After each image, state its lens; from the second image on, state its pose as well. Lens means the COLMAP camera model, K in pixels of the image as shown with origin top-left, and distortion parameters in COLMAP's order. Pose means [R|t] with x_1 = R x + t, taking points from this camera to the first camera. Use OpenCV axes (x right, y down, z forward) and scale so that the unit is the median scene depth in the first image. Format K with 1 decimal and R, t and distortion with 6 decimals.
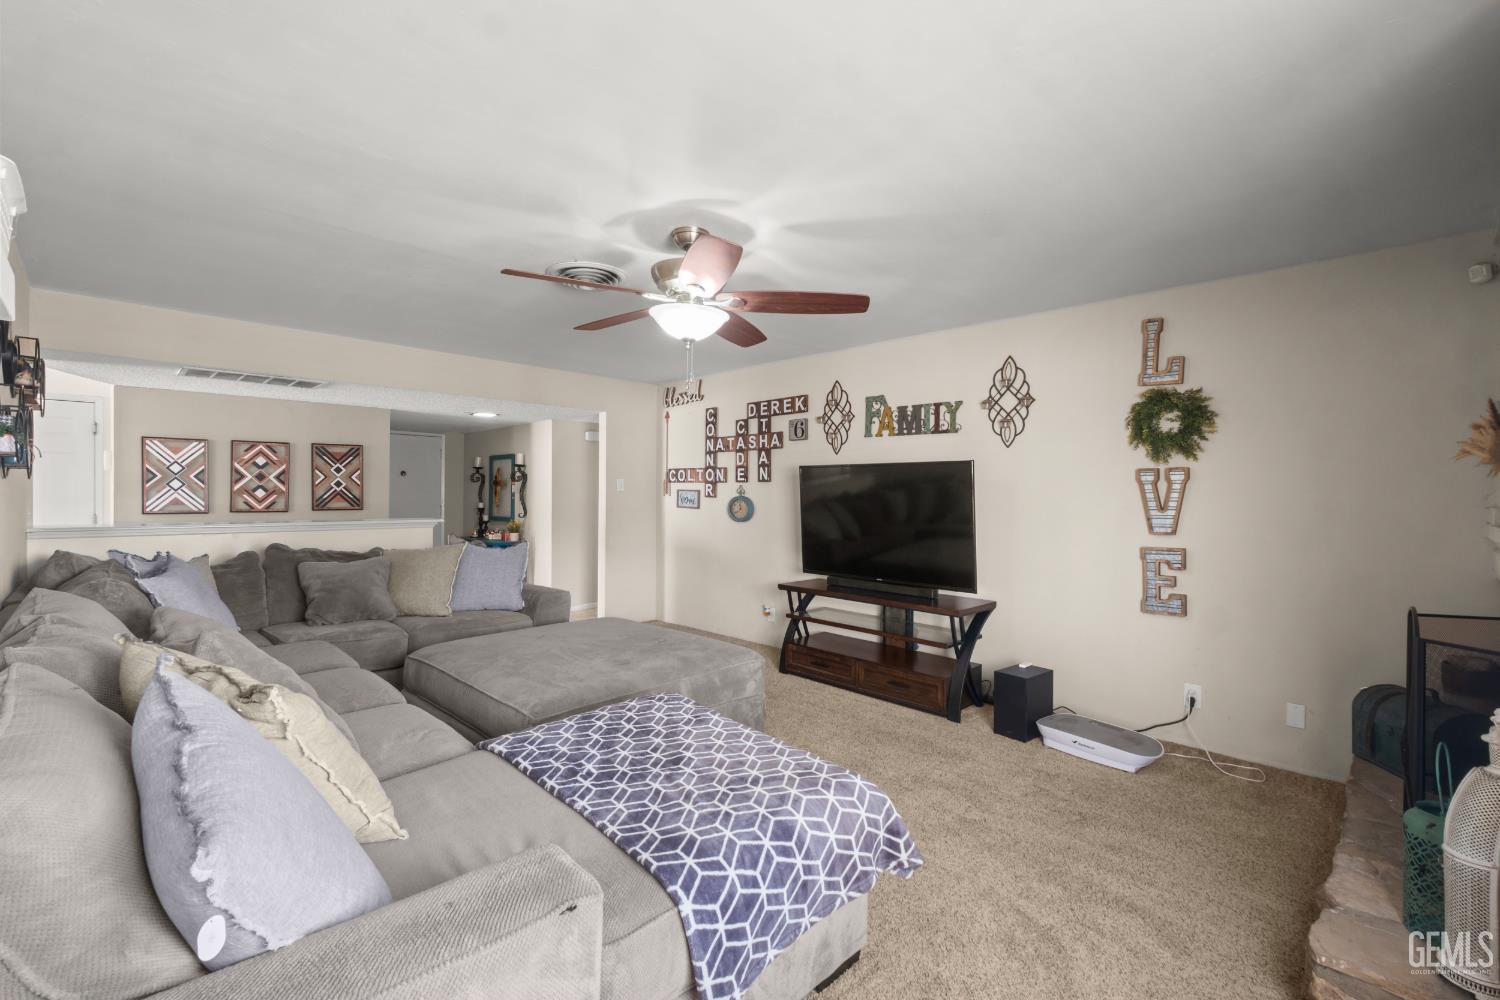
lens RADIAL K [[654.4, 0, 750.0], [0, 654.4, 500.0], [0, 0, 1]] dist [-0.001456, -0.006396]
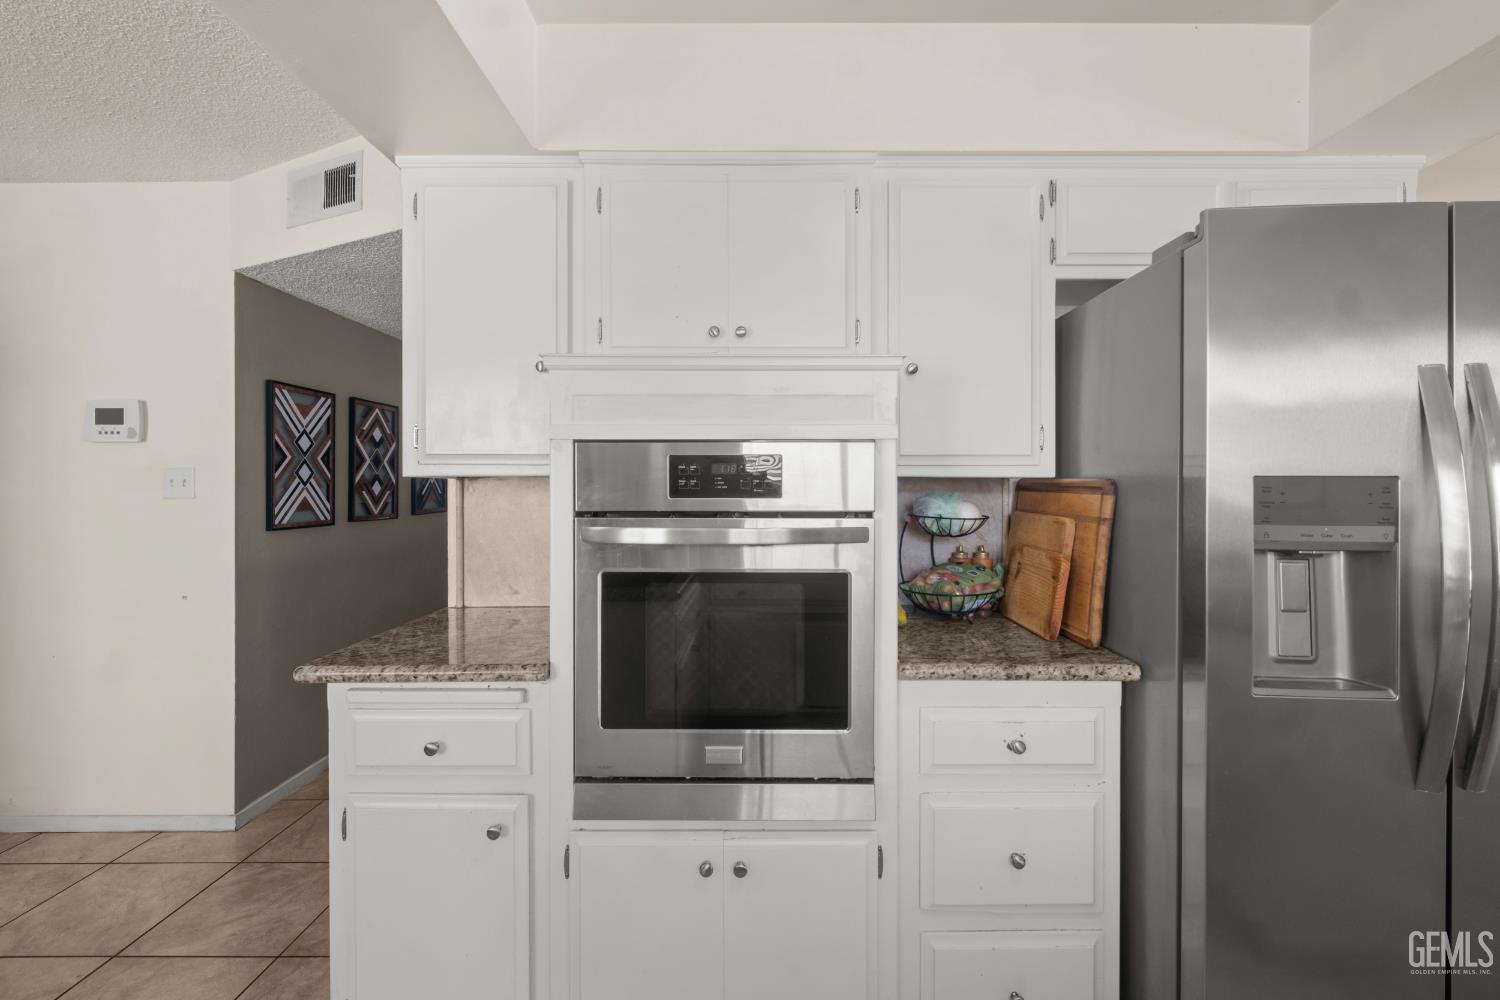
lens RADIAL K [[661.0, 0, 747.9], [0, 661.0, 499.5], [0, 0, 1]] dist [0.012733, -0.010100]
pose [[0.687117, -0.021587, 0.726226, -0.974862], [0.010682, 0.999751, 0.019611, -0.008446], [-0.726468, -0.005717, 0.687176, 0.332523]]
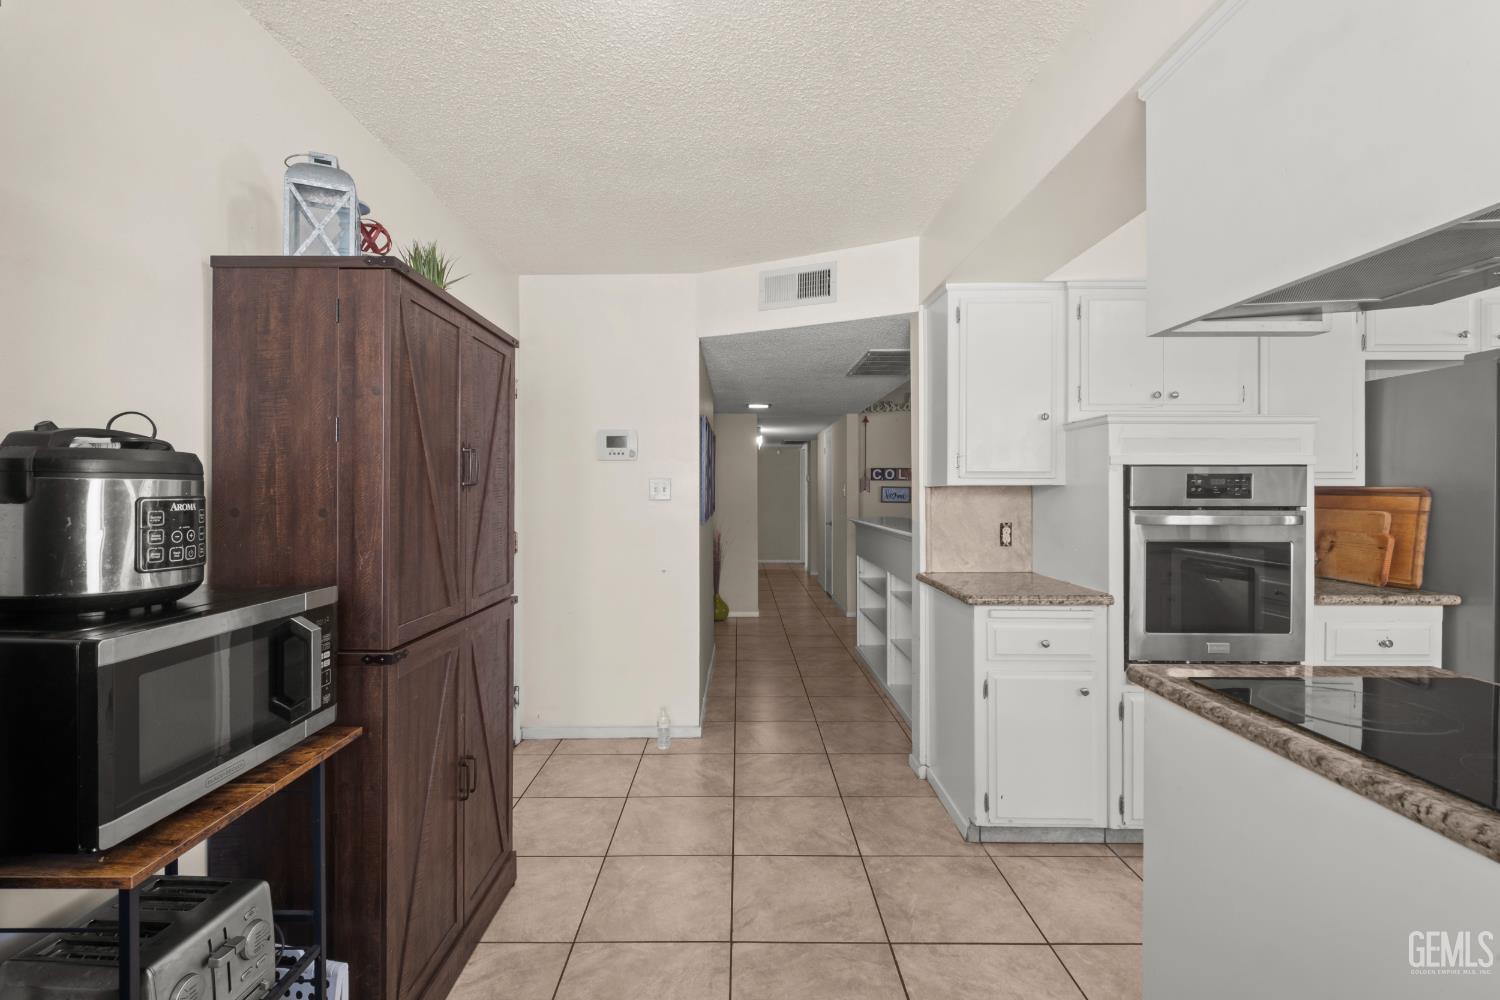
lens RADIAL K [[654.1, 0, 747.0], [0, 654.1, 502.0], [0, 0, 1]] dist [0.003040, -0.003532]
pose [[0.695400, -0.019887, 0.718348, -1.509955], [0.010707, 0.999793, 0.017314, -0.015203], [-0.718543, -0.004349, 0.695469, 0.492233]]
